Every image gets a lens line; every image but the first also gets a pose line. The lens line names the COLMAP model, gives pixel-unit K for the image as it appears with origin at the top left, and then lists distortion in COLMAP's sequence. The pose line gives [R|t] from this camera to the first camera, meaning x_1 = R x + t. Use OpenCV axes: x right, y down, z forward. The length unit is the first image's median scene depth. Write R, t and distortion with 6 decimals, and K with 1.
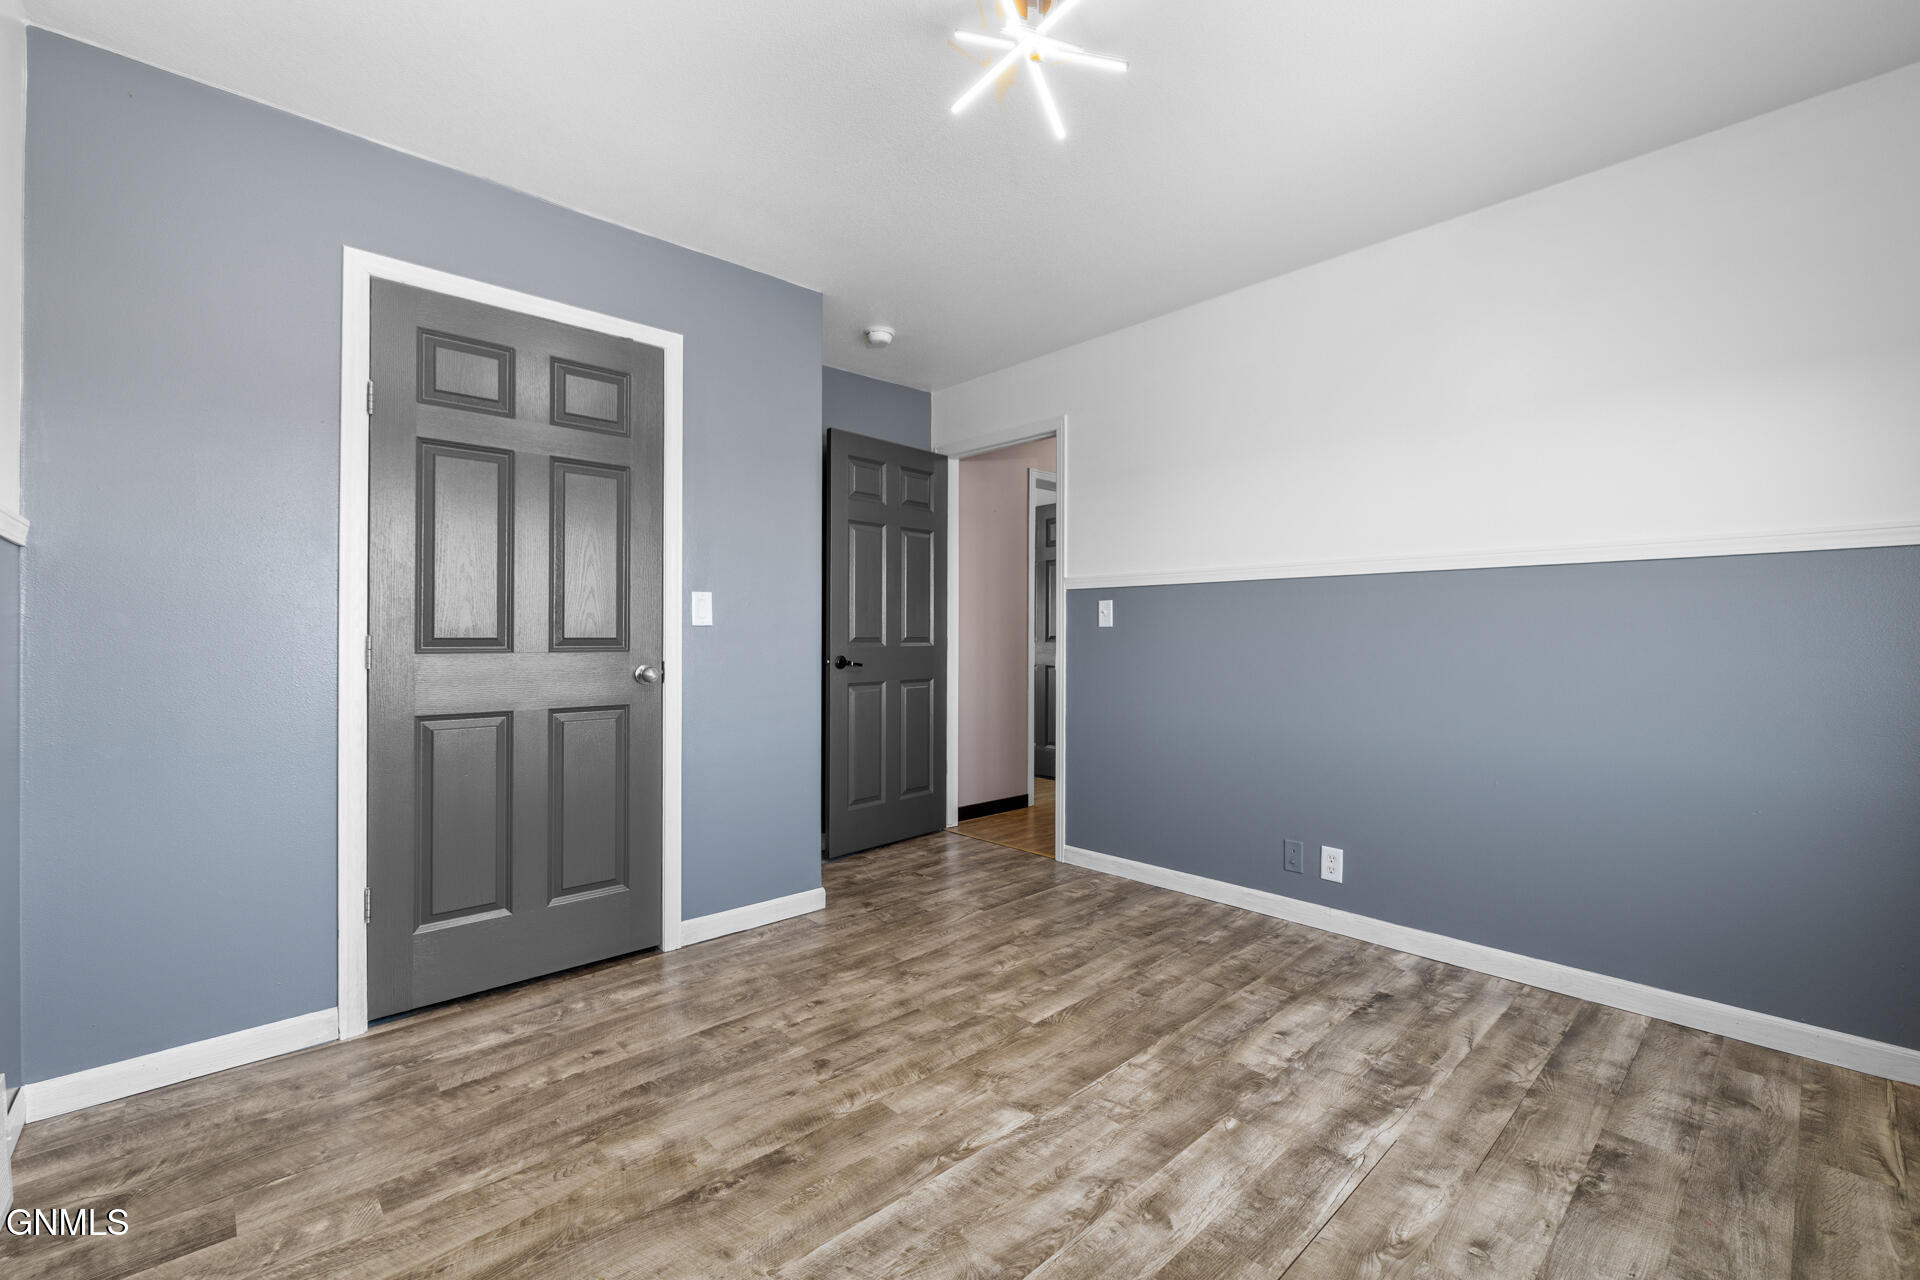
lens RADIAL K [[814.1, 0, 961.7], [0, 814.1, 636.1], [0, 0, 1]] dist [0.003296, 0.000397]
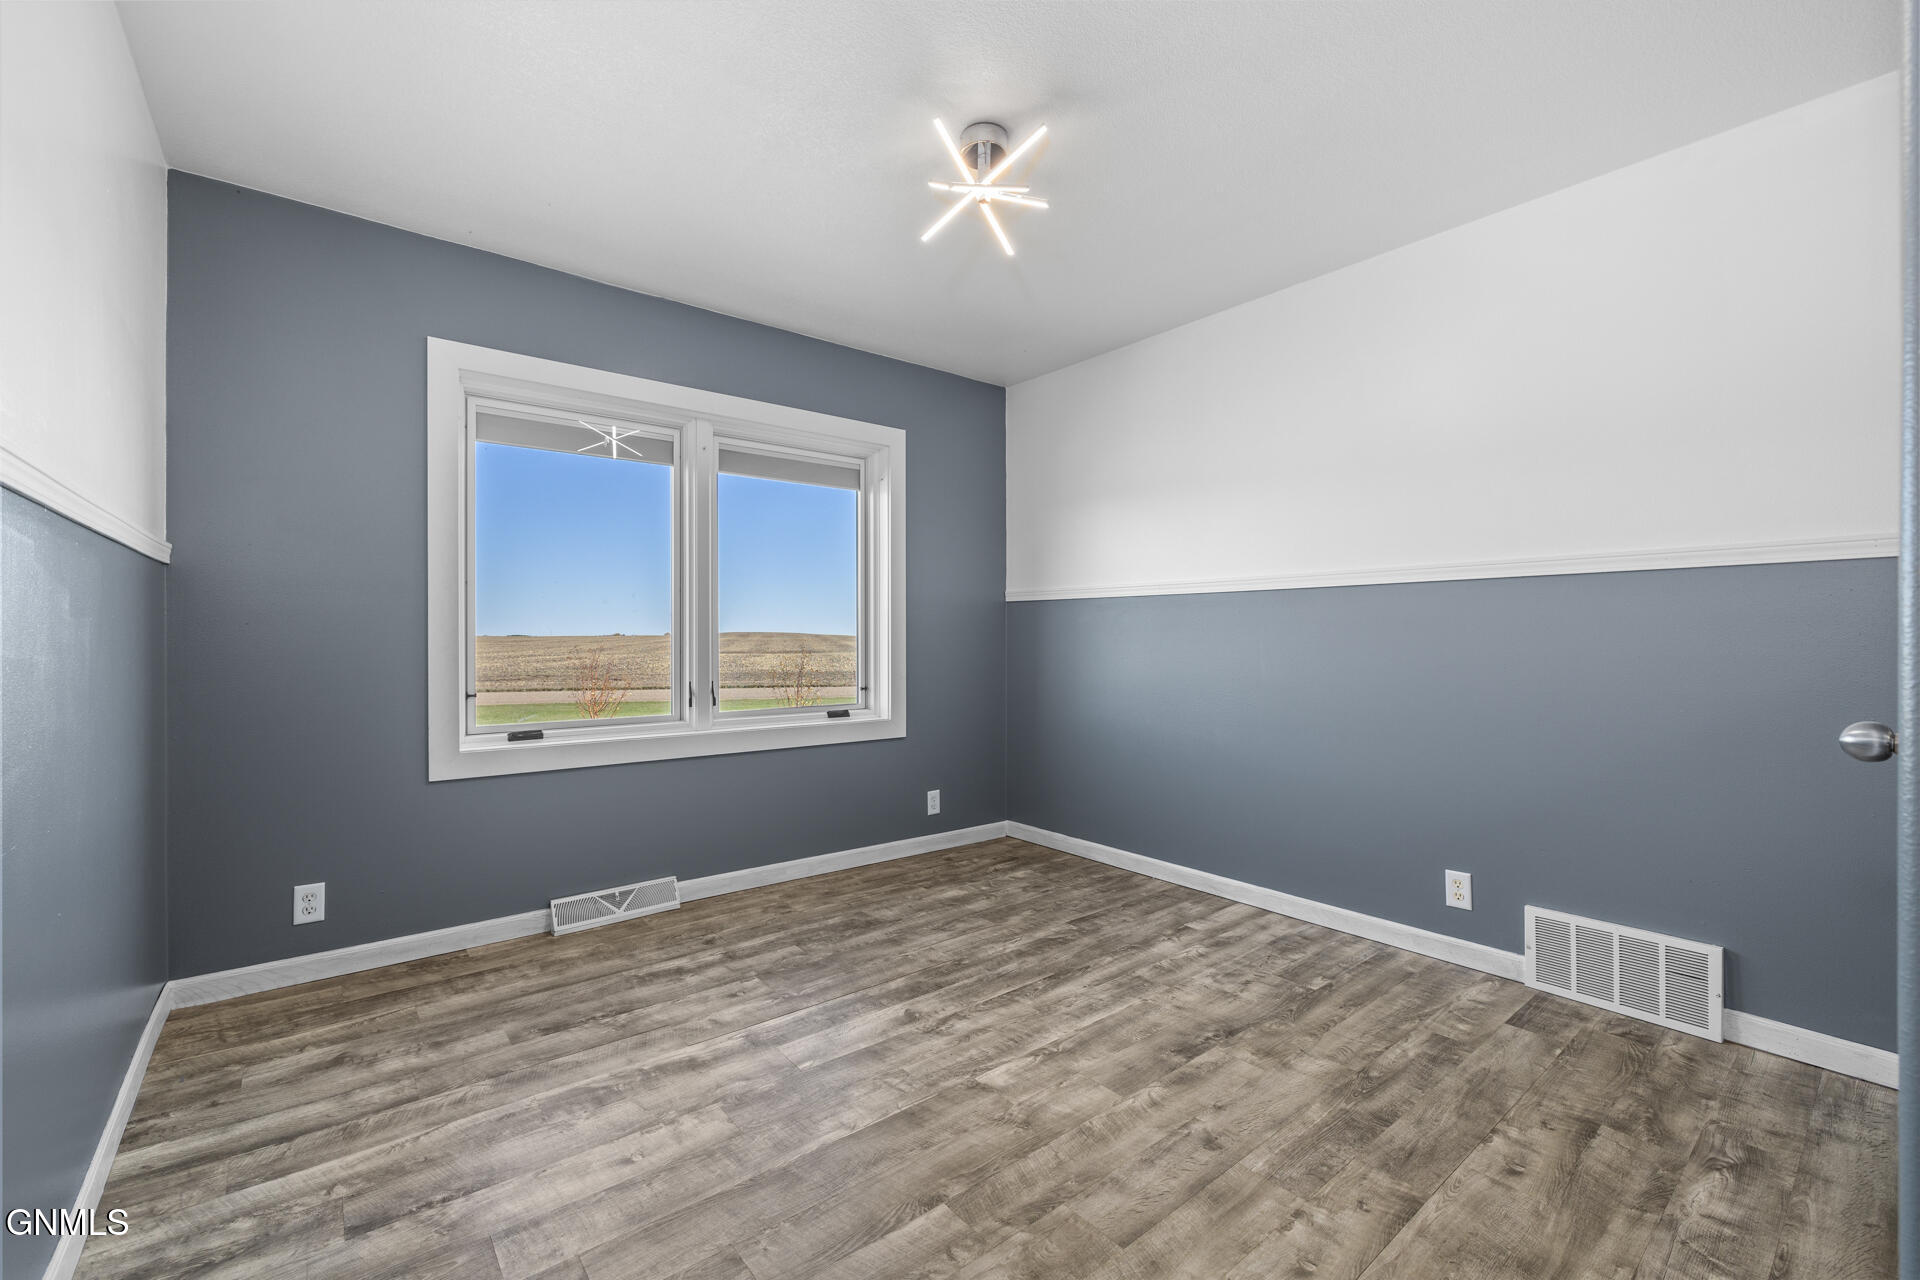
lens RADIAL K [[814.1, 0, 959.6], [0, 814.1, 636.6], [0, 0, 1]] dist [0.003296, 0.000397]
pose [[-0.997659, 0.000572, 0.068388, 0.034306], [0.000635, 0.999999, 0.000895, -0.005072], [-0.068387, 0.000936, -0.997658, 2.045029]]
